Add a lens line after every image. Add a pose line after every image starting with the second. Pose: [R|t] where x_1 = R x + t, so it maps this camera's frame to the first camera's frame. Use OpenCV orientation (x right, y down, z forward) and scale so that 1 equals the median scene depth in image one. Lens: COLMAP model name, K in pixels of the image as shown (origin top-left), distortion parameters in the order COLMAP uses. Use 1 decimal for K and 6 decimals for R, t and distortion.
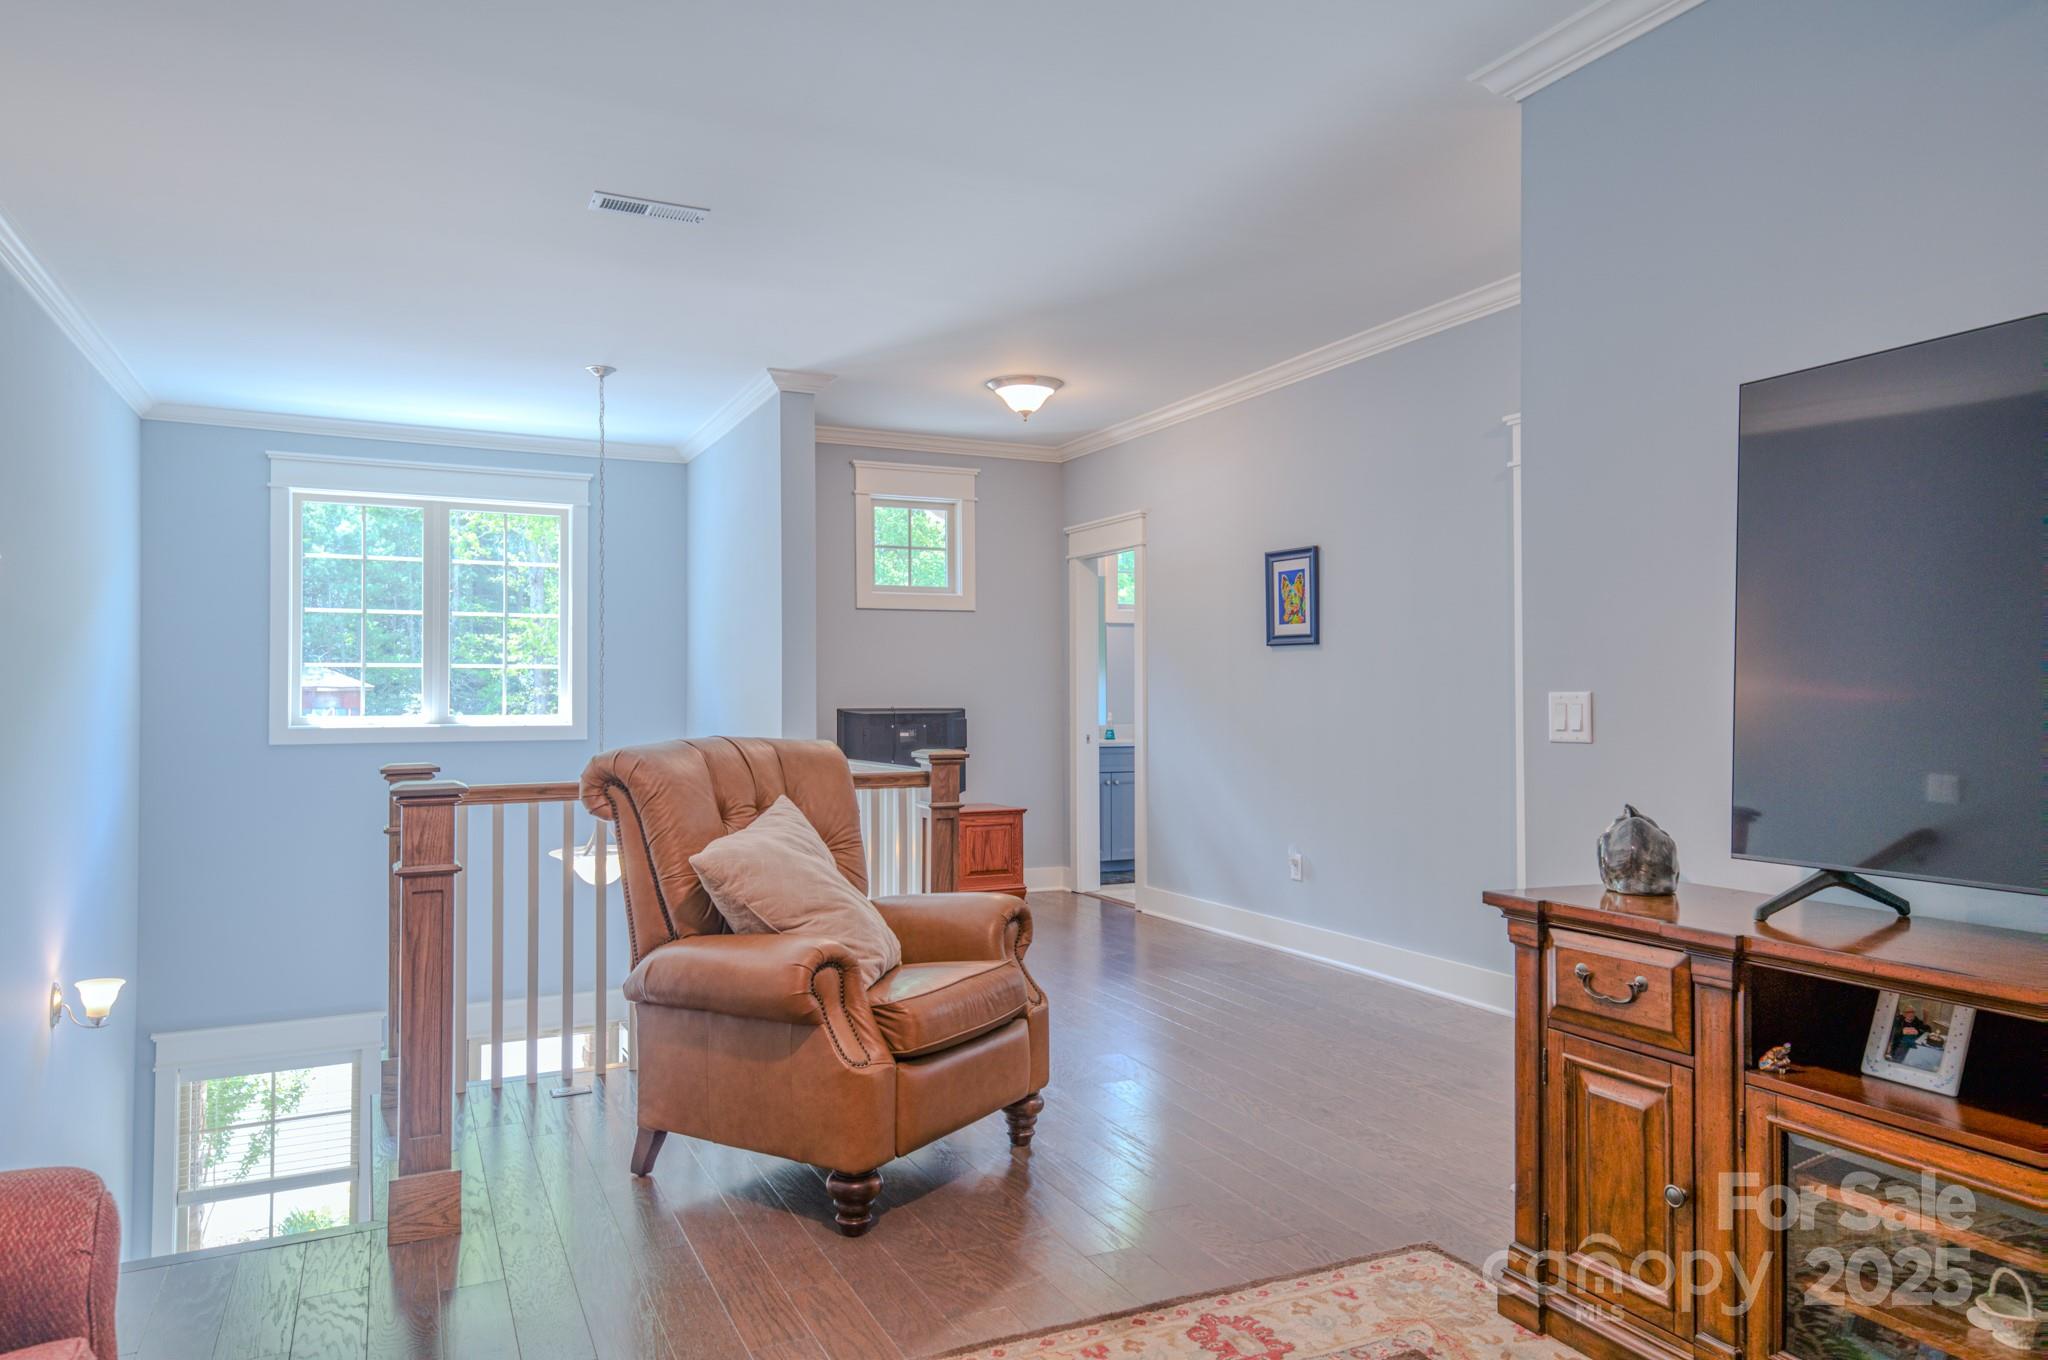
lens RADIAL K [[1322.1, 0, 1026.3], [0, 1322.1, 693.0], [0, 0, 1]] dist [0.042935, -0.001211]
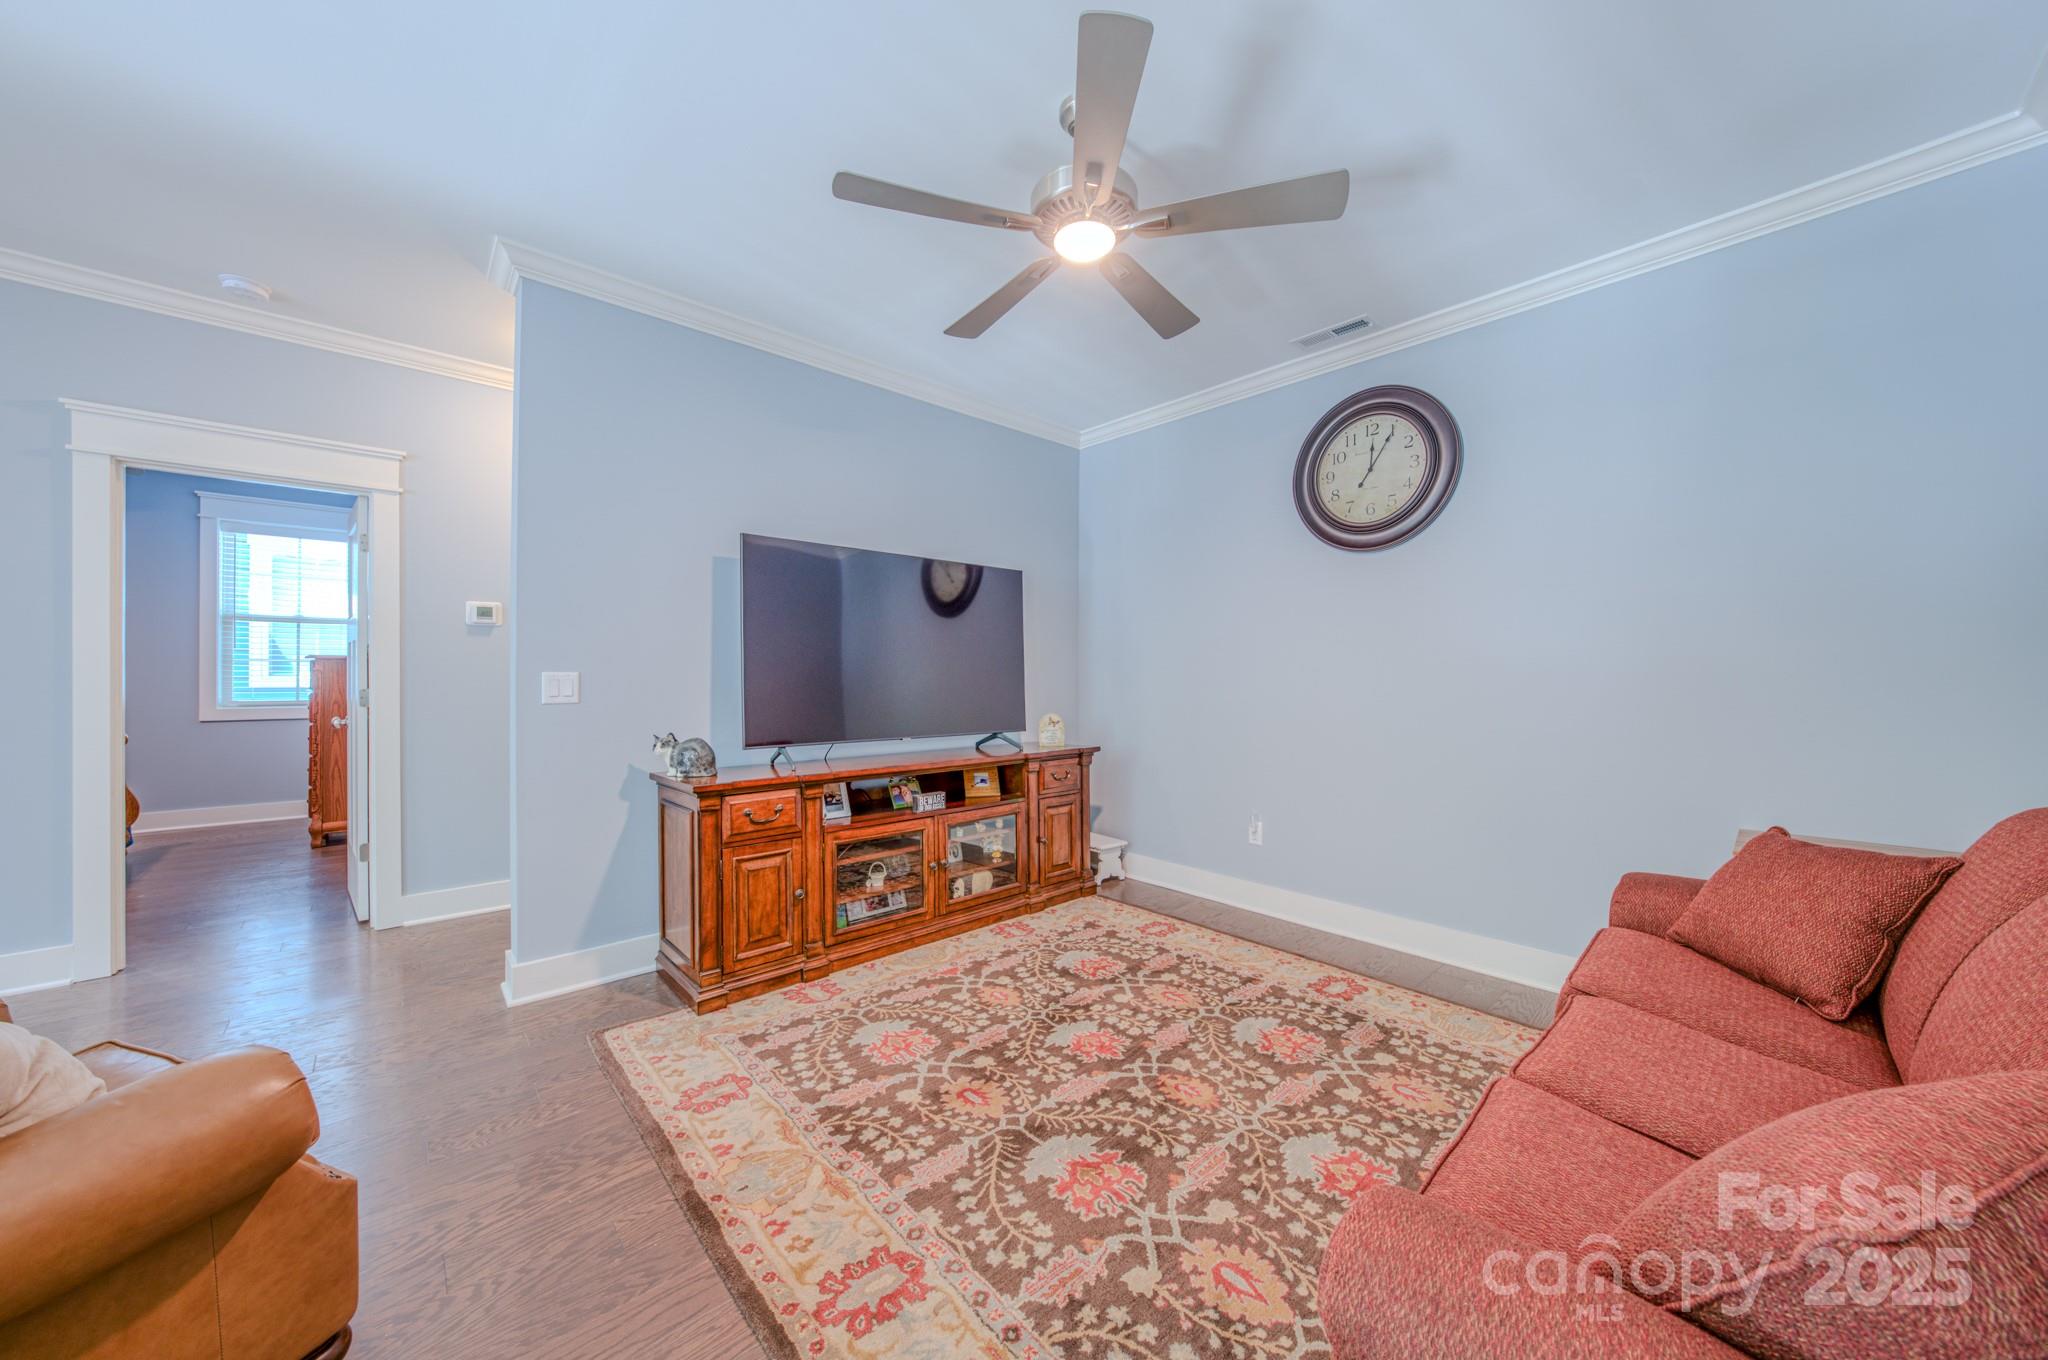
lens RADIAL K [[707.3, 0, 1026.0], [0, 707.3, 683.5], [0, 0, 1]] dist [-0.023112, 0.006193]
pose [[-0.286437, -0.007820, 0.958067, -0.826018], [-0.007320, 0.999955, 0.005973, 0.004989], [-0.958071, -0.005302, -0.286481, 1.034283]]
